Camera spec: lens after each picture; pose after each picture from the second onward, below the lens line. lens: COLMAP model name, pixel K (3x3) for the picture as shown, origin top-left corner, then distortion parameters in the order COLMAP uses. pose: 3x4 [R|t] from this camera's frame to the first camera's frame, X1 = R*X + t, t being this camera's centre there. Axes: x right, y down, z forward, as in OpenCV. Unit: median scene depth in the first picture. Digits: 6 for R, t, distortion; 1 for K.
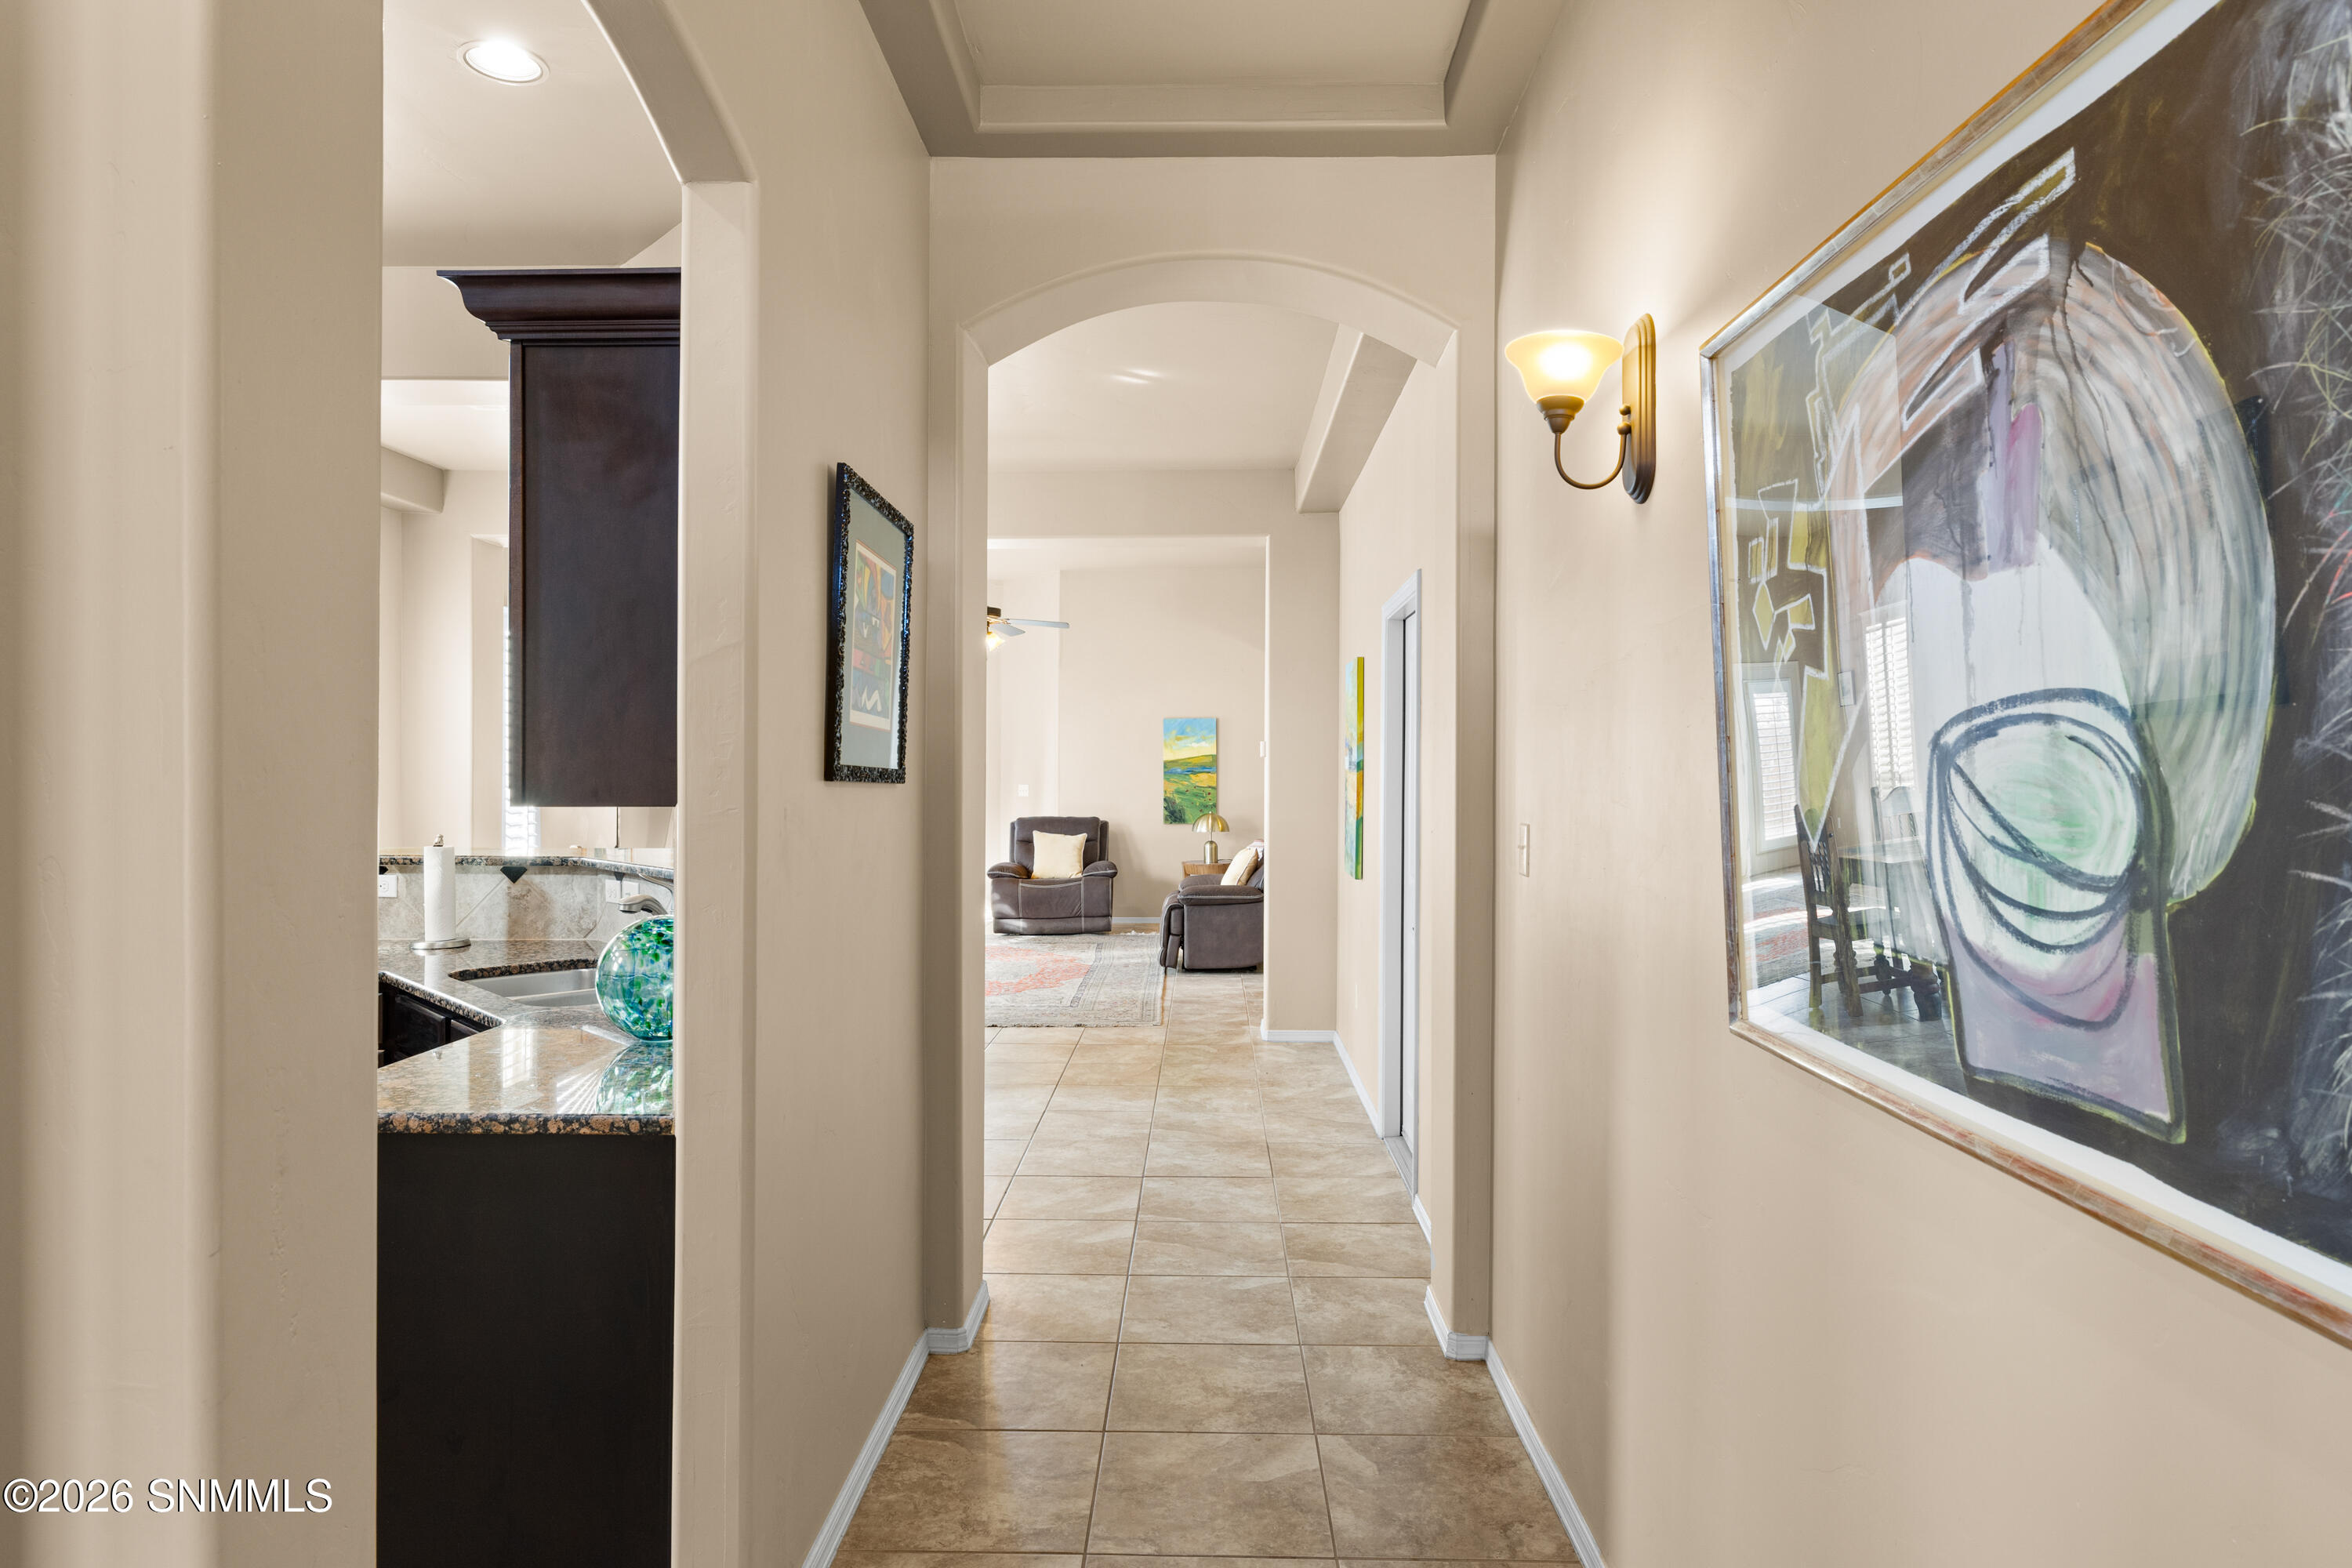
lens RADIAL K [[1338.3, 0, 1166.7], [0, 1338.3, 780.8], [0, 0, 1]] dist [0.000341, -0.002202]
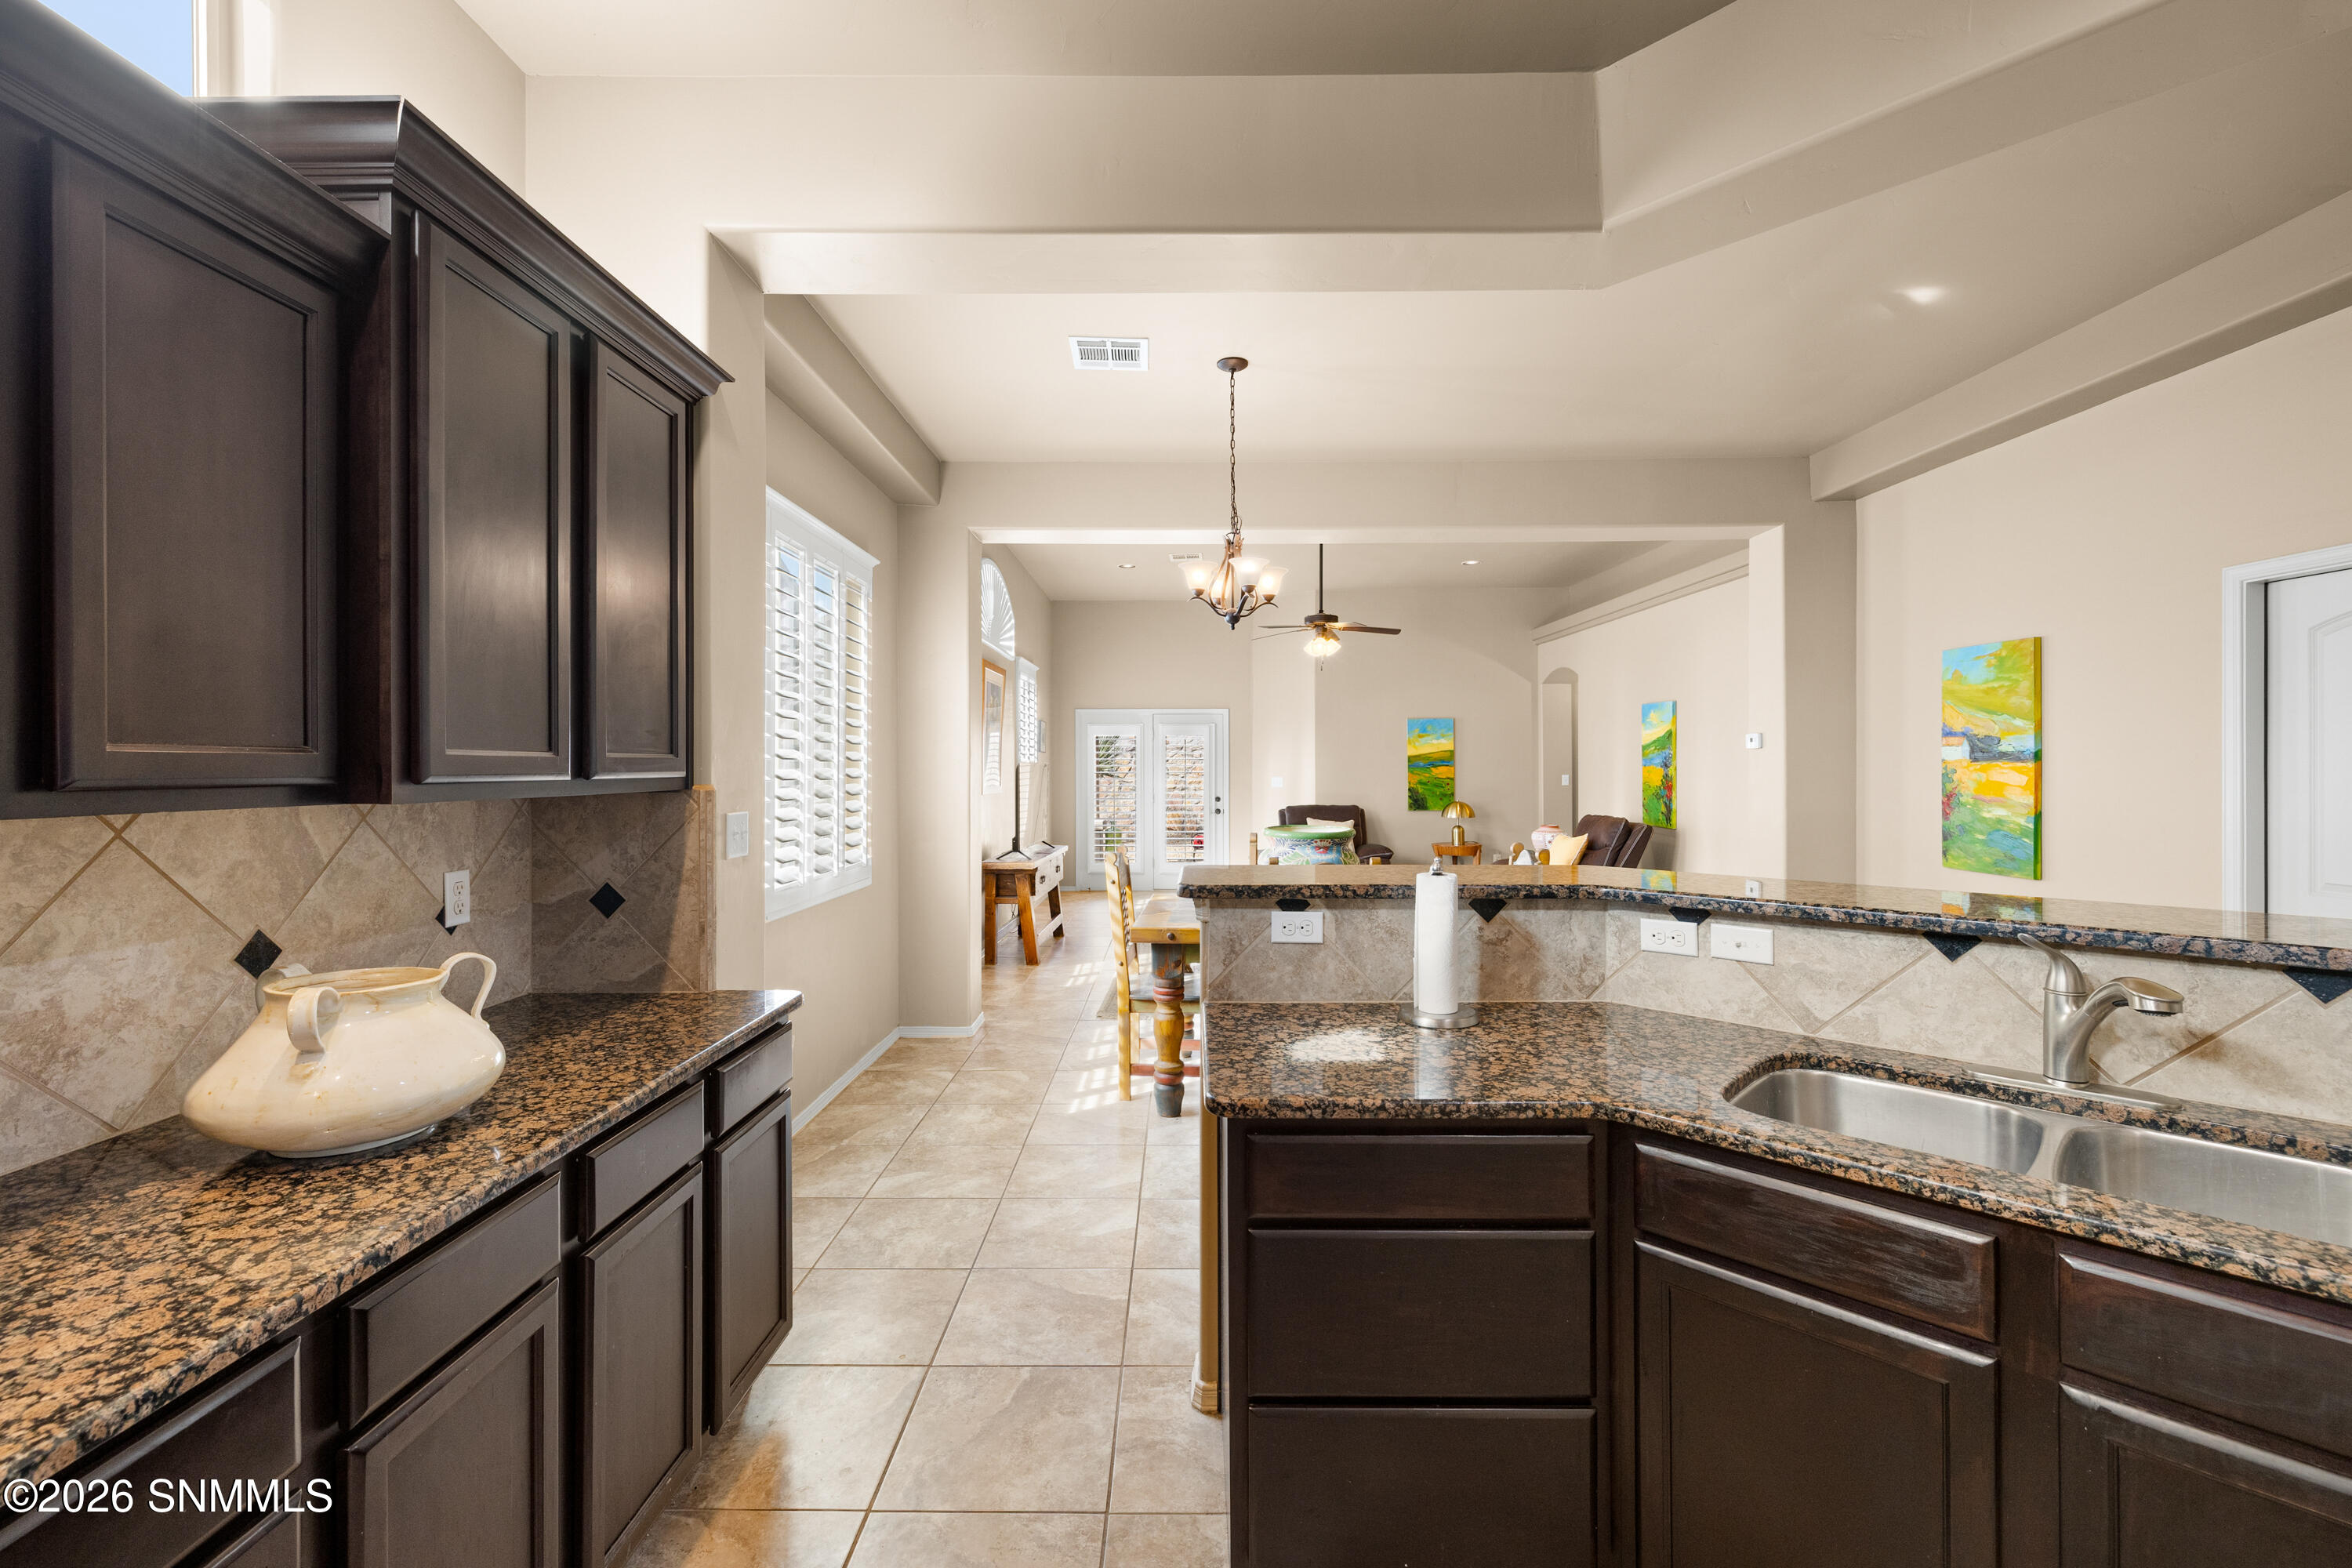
lens RADIAL K [[987.1, 0, 1169.2], [0, 987.1, 764.5], [0, 0, 1]] dist [-0.001588, -0.000794]
pose [[0.999877, -0.005117, 0.014822, -0.664676], [0.005244, 0.999949, -0.008589, -0.003885], [-0.014778, 0.008666, 0.999853, 0.476390]]
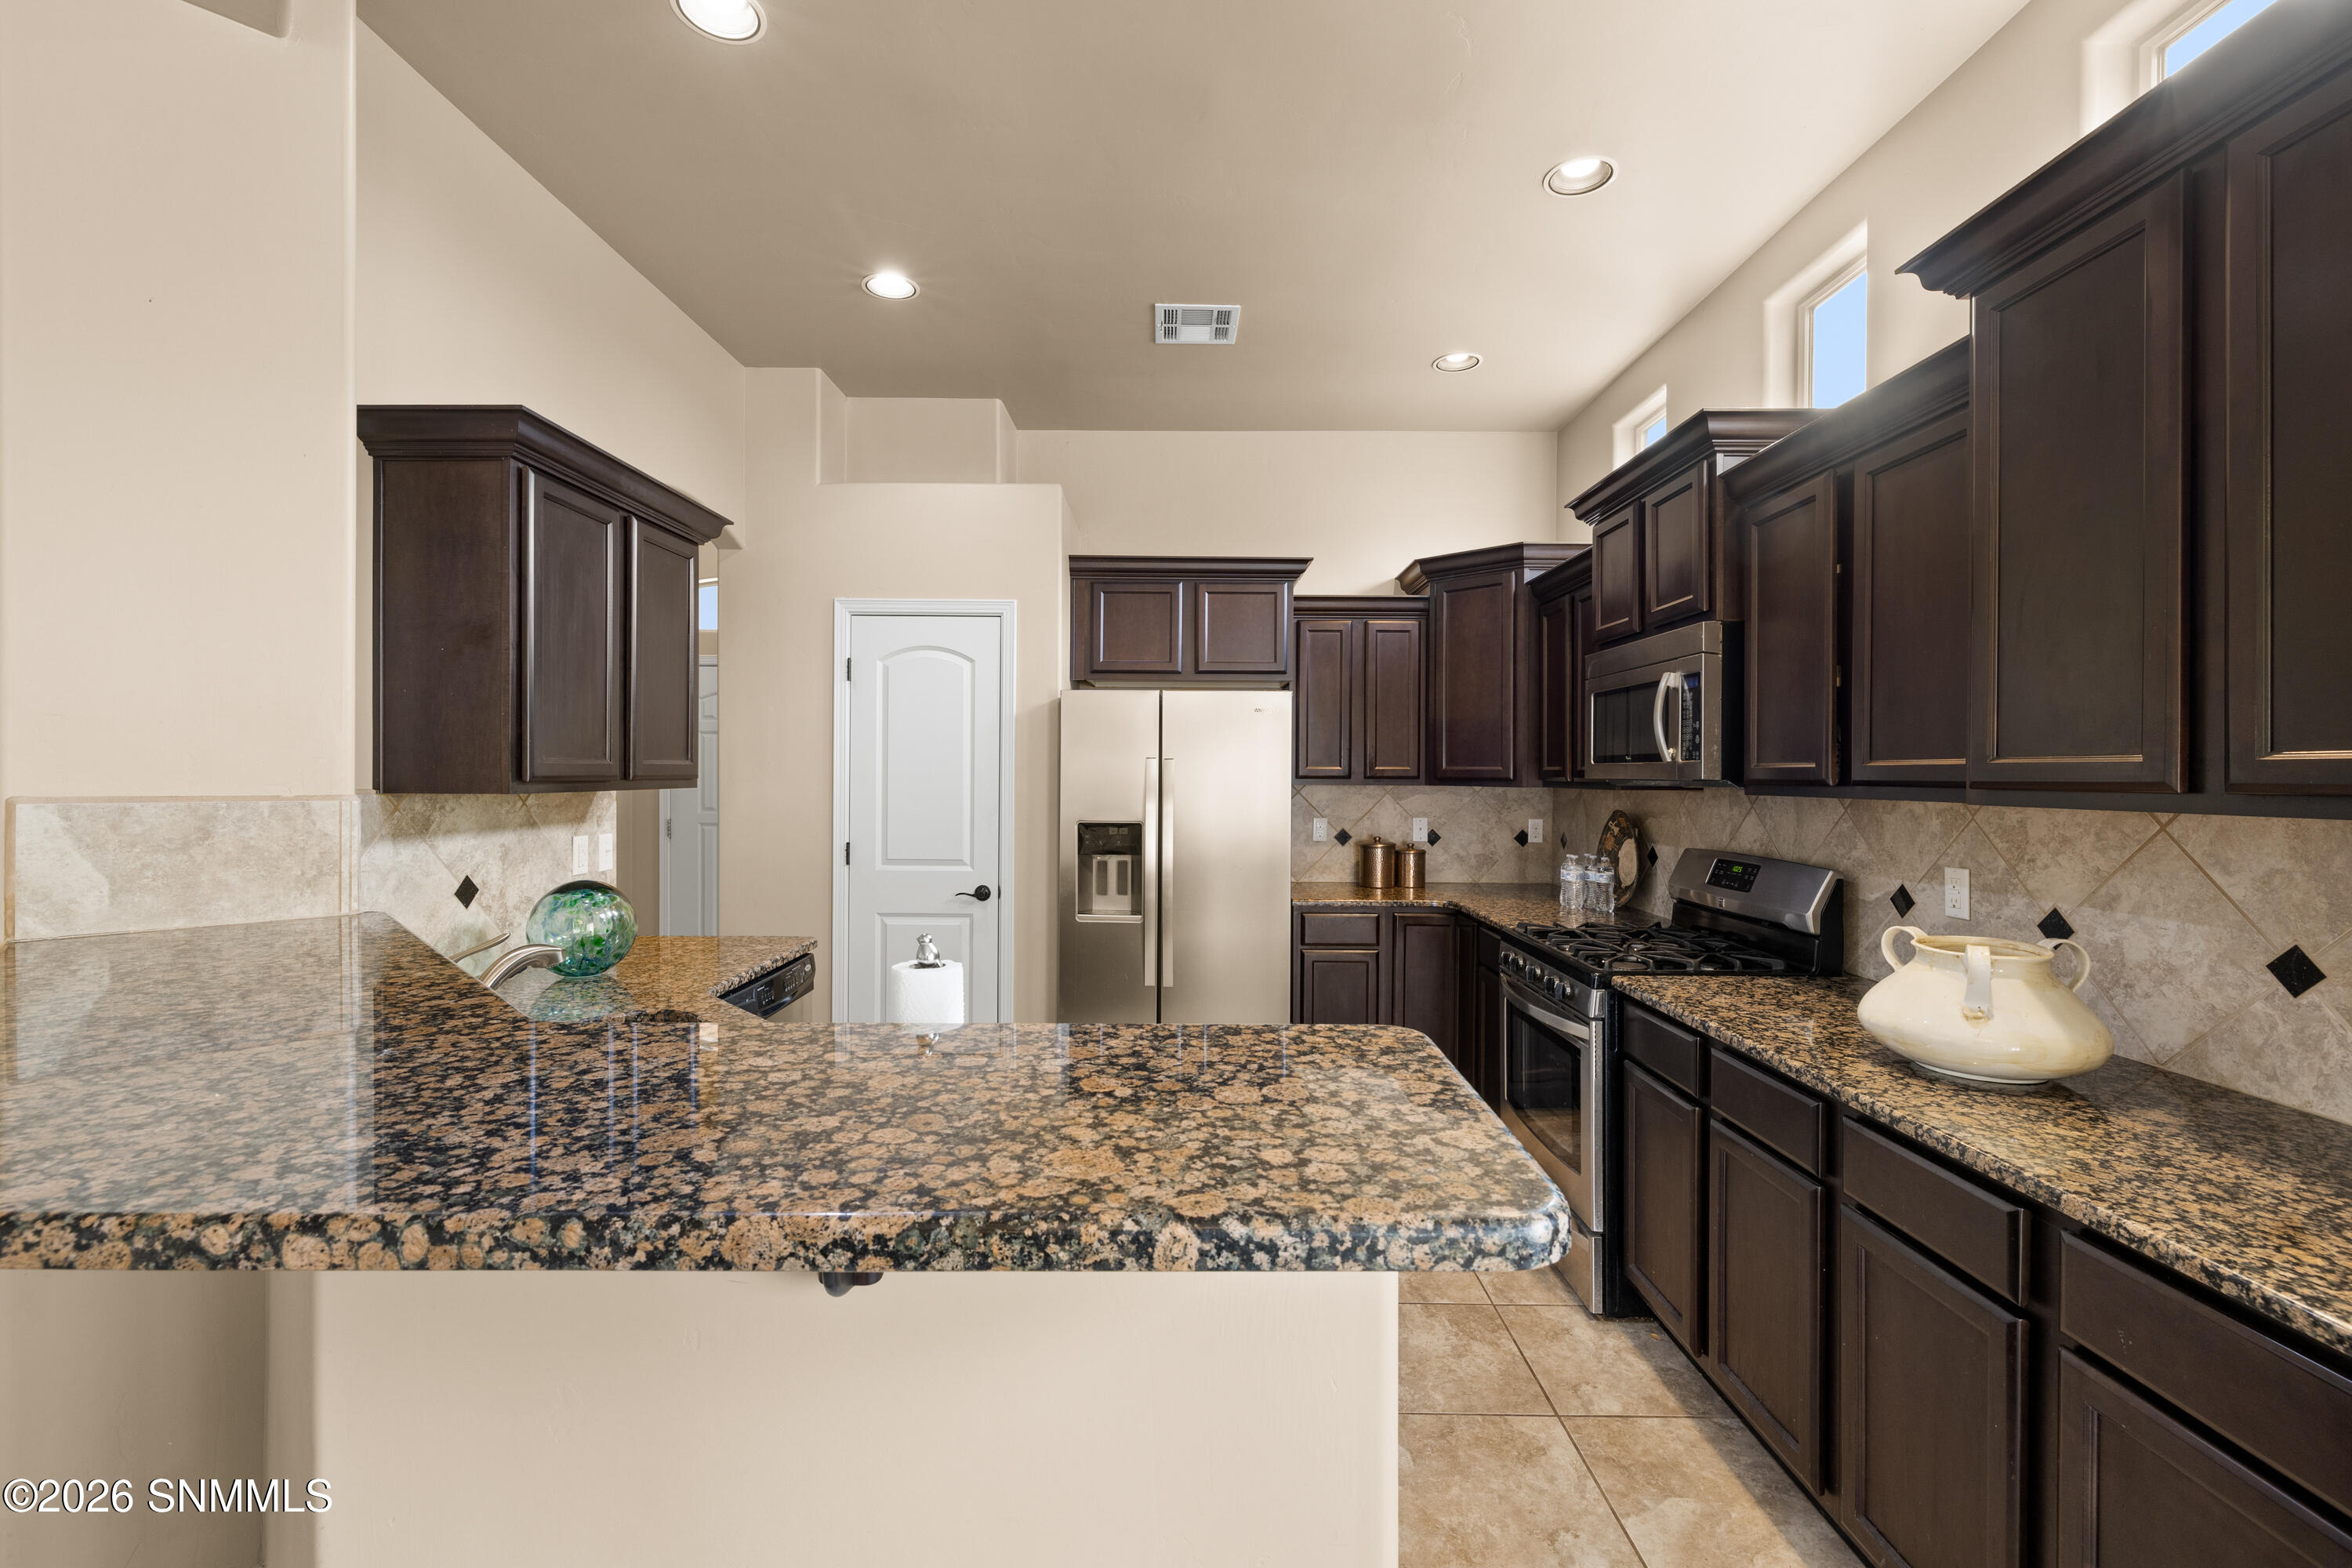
lens RADIAL K [[987.1, 0, 1173.6], [0, 987.1, 775.3], [0, 0, 1]] dist [-0.001588, -0.000794]
pose [[-0.999837, -0.008433, -0.015987, -0.587737], [-0.008589, 0.999916, 0.009699, -0.007943], [0.015904, 0.009834, -0.999825, 1.234889]]
